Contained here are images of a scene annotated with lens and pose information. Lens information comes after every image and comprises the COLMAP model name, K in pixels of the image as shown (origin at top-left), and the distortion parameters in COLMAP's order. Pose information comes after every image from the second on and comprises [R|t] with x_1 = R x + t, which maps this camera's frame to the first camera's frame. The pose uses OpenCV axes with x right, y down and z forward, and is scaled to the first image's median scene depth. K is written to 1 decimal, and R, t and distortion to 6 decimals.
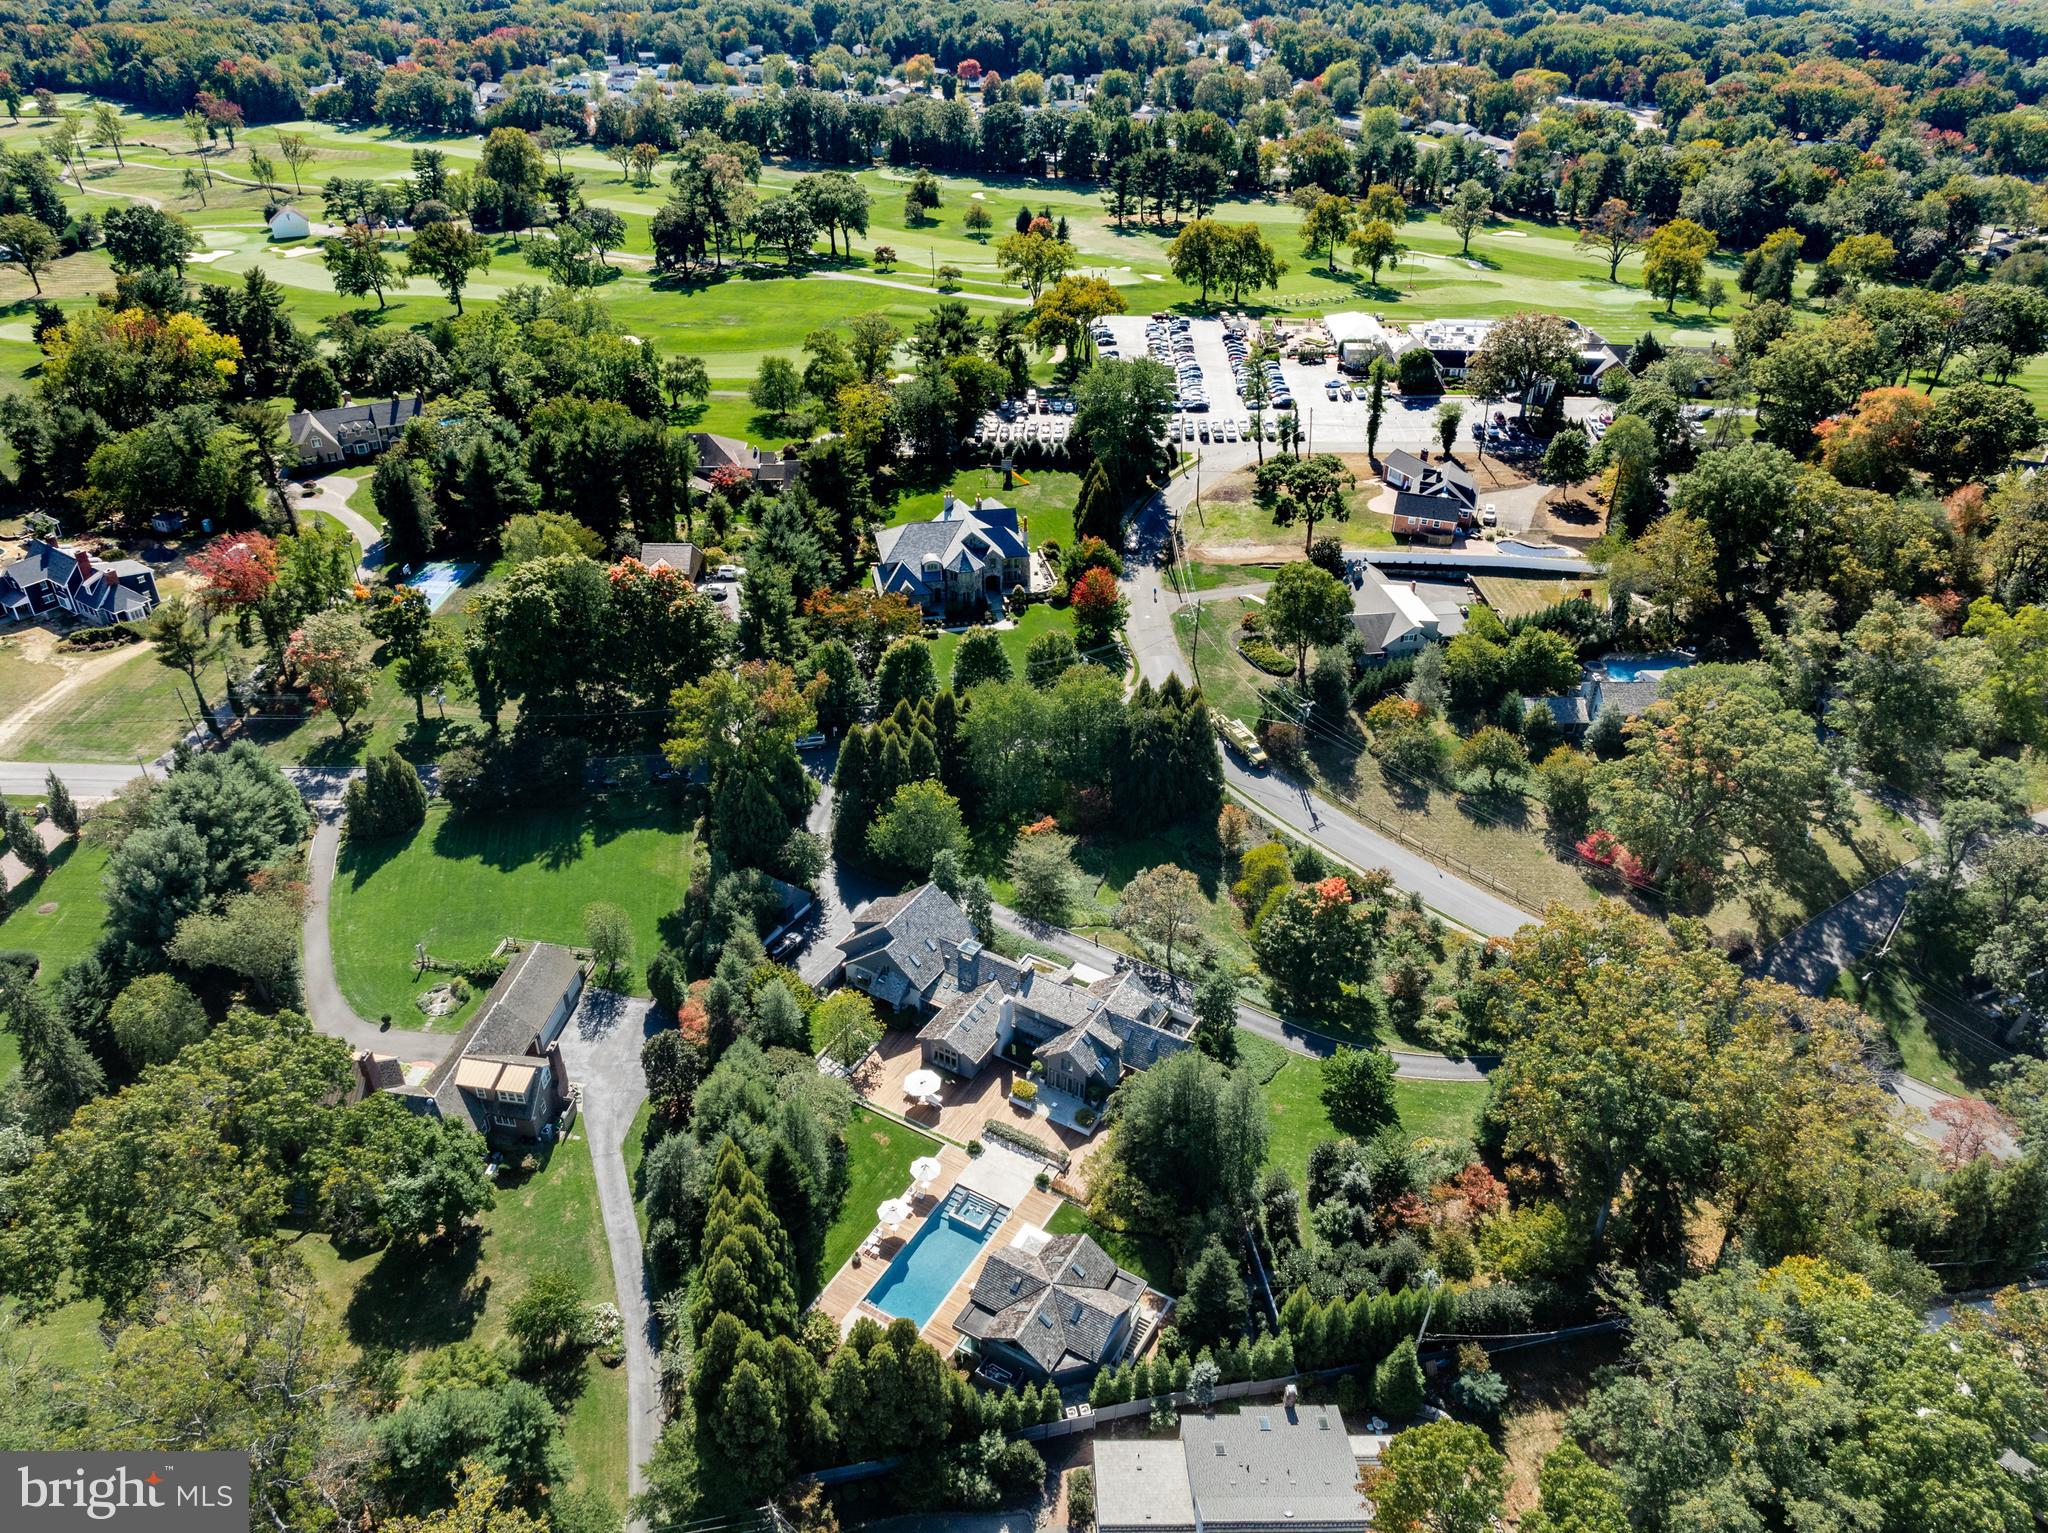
lens RADIAL K [[1456.3, 0, 1024.0], [0, 1456.3, 766.5], [0, 0, 1]] dist [-0.037901, 0.001376]
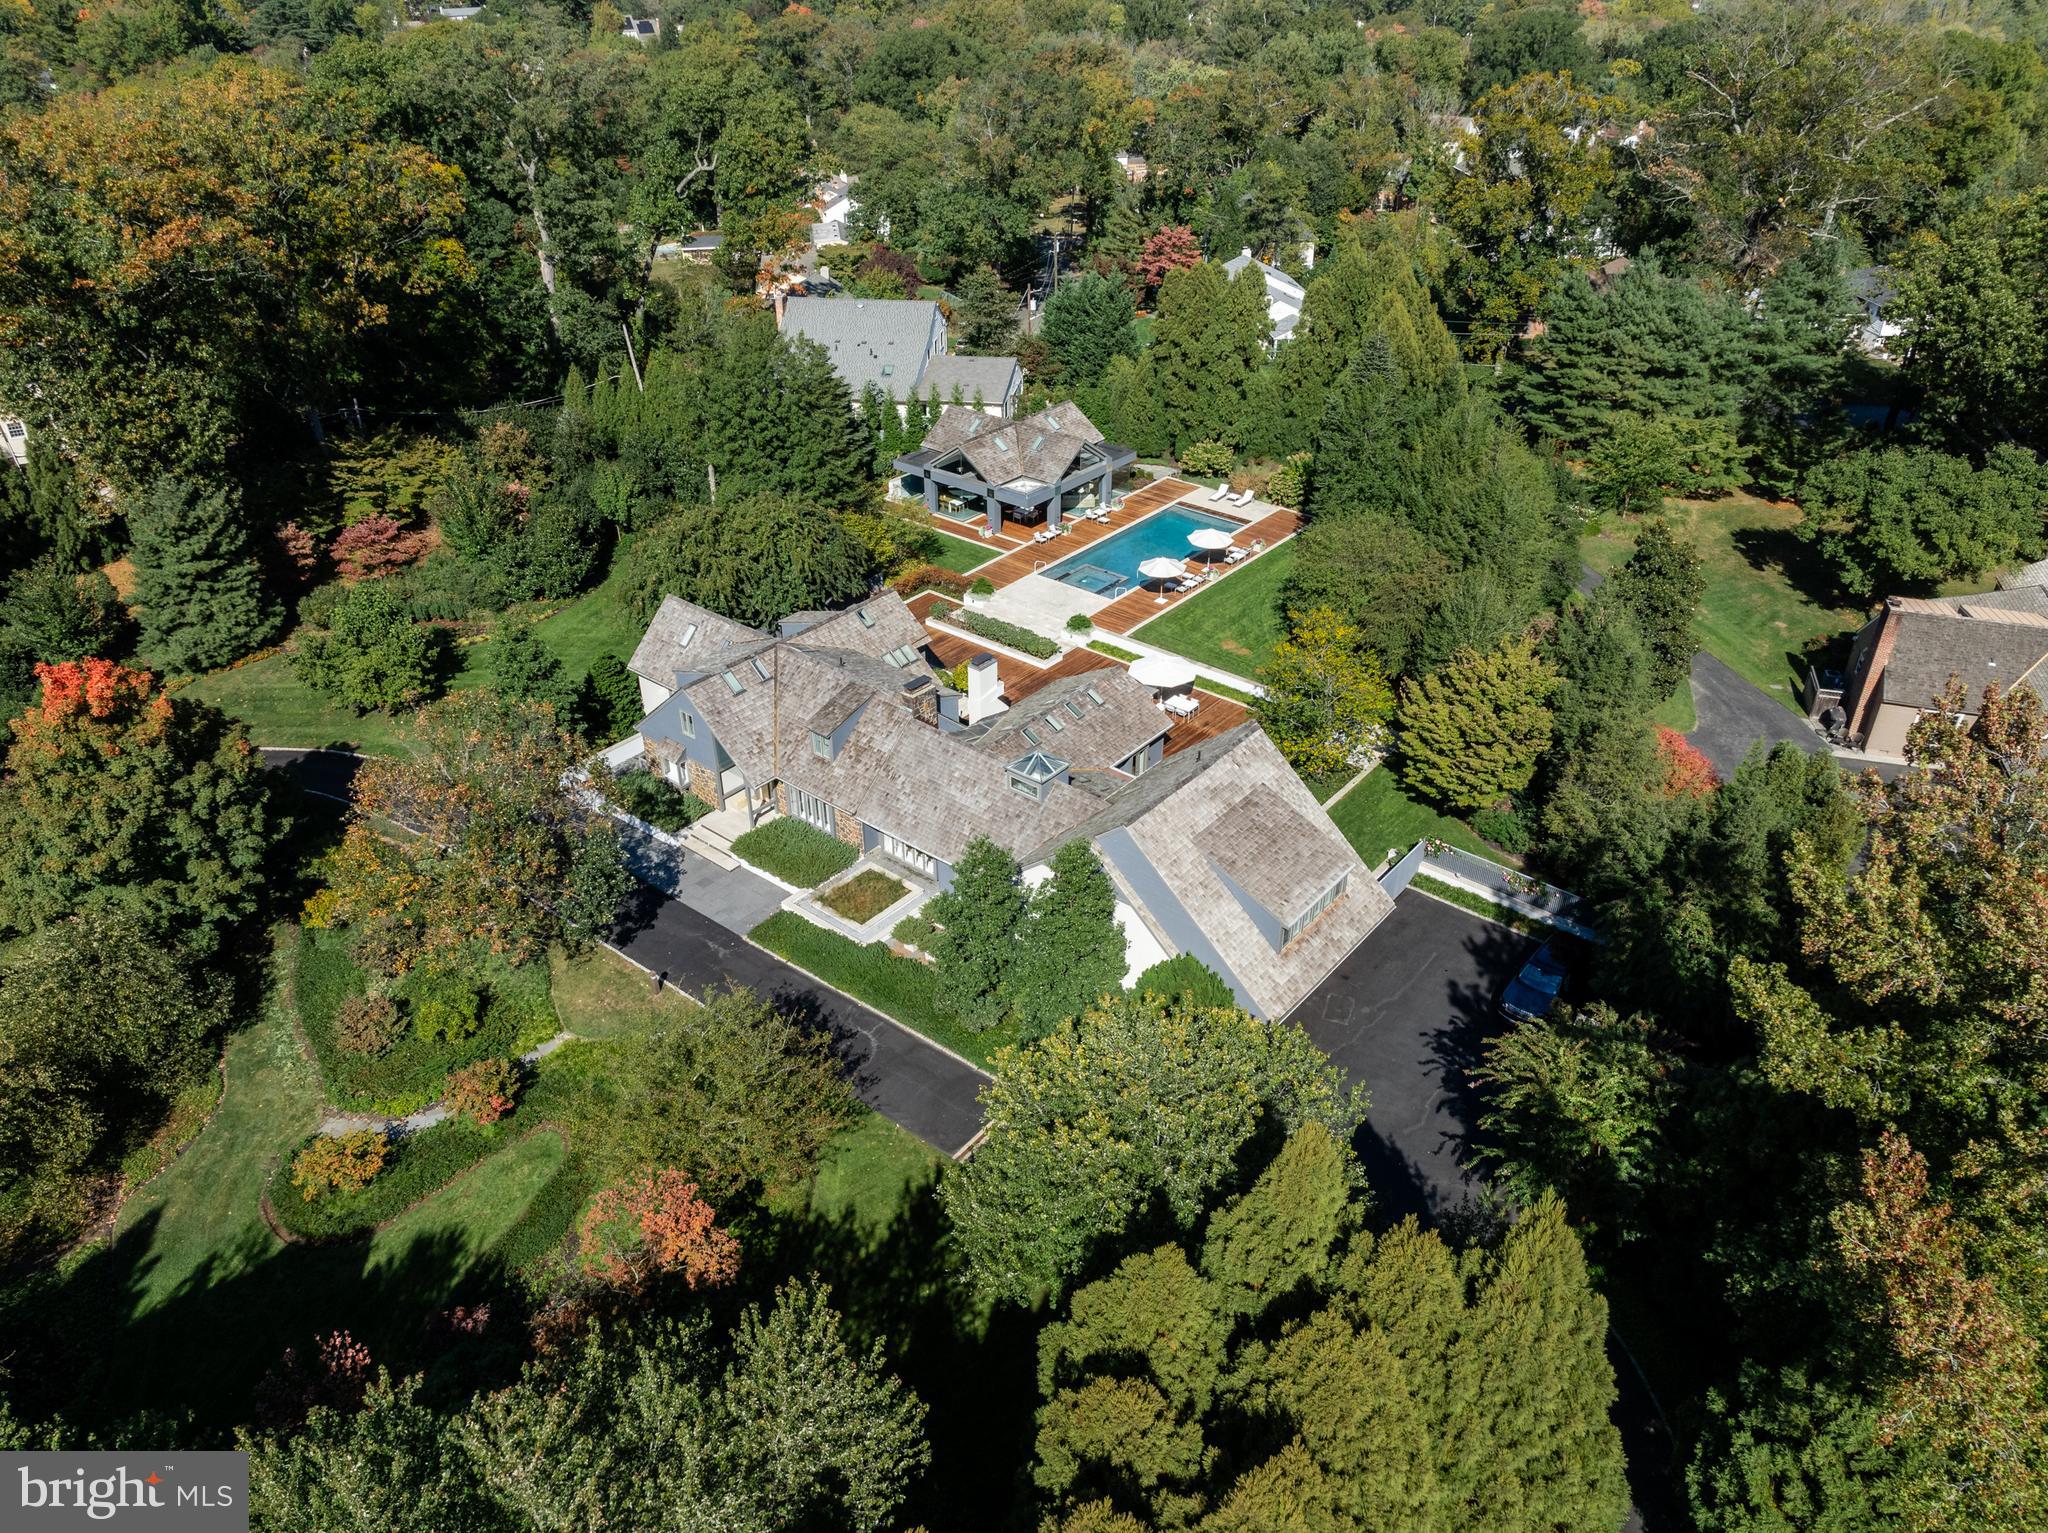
lens RADIAL K [[1456.3, 0, 1024.0], [0, 1456.3, 766.5], [0, 0, 1]] dist [-0.037901, 0.001376]
pose [[-0.986600, -0.098248, 0.130260, -0.092030], [0.076772, 0.424920, 0.901970, -0.251369], [-0.143967, 0.899884, -0.411683, 1.248609]]
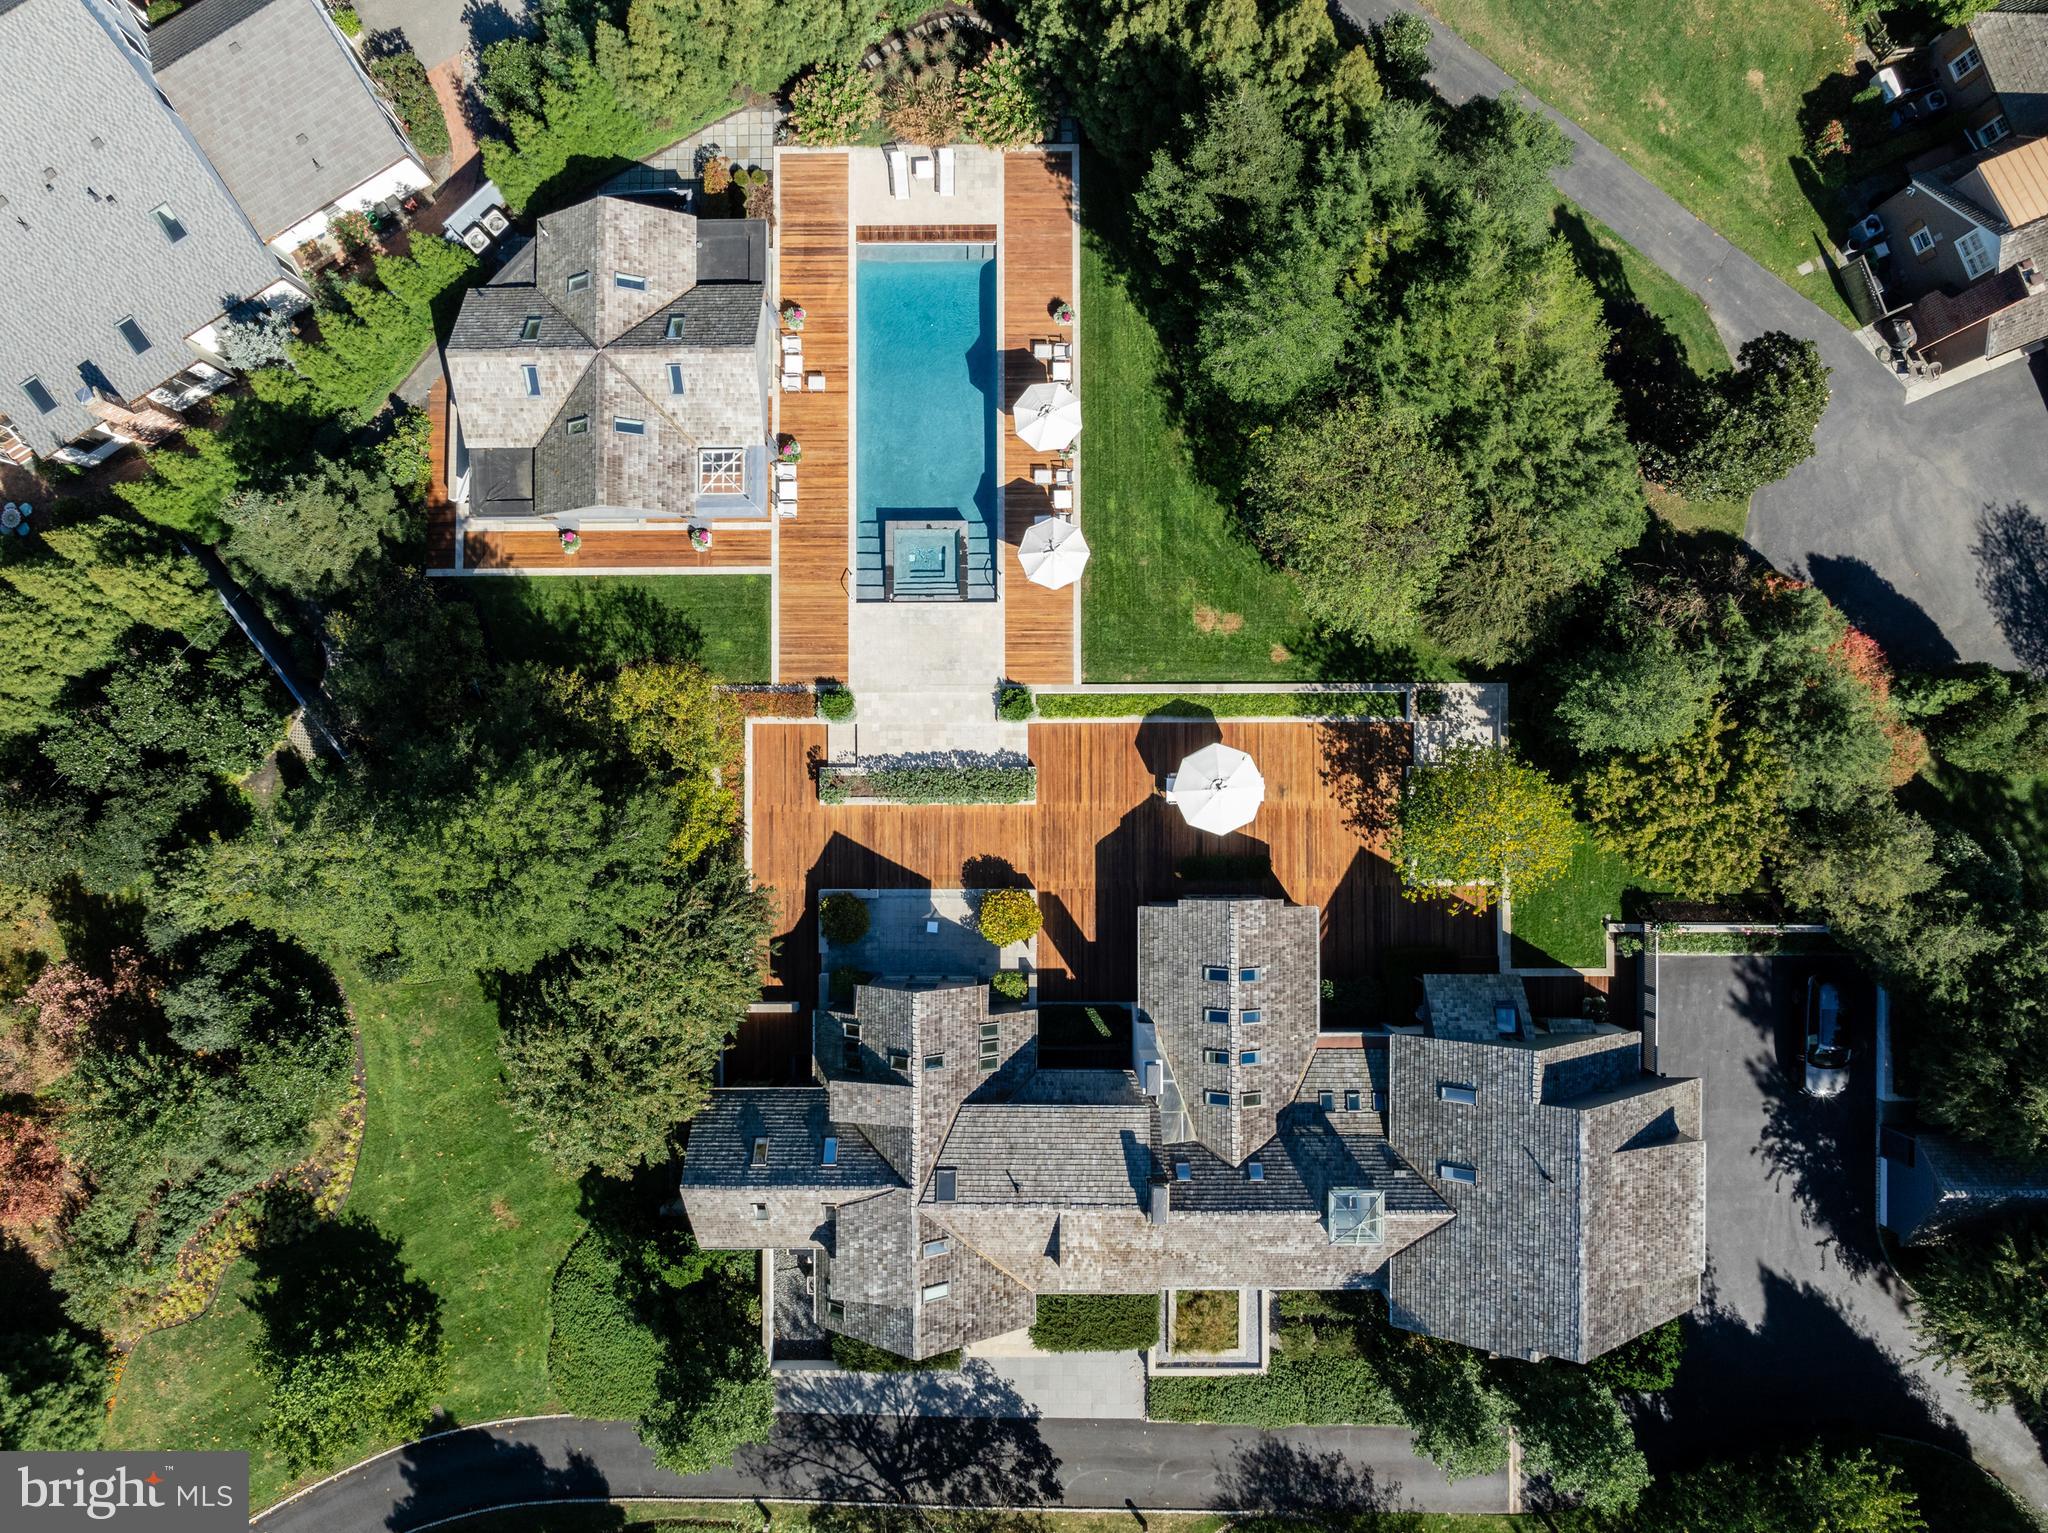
lens RADIAL K [[1456.3, 0, 1024.0], [0, 1456.3, 766.5], [0, 0, 1]] dist [-0.037901, 0.001376]
pose [[-0.863993, 0.503405, -0.010017, -0.021263], [-0.277791, -0.459990, 0.843351, -0.110602], [0.419939, 0.731432, 0.537270, 0.744768]]
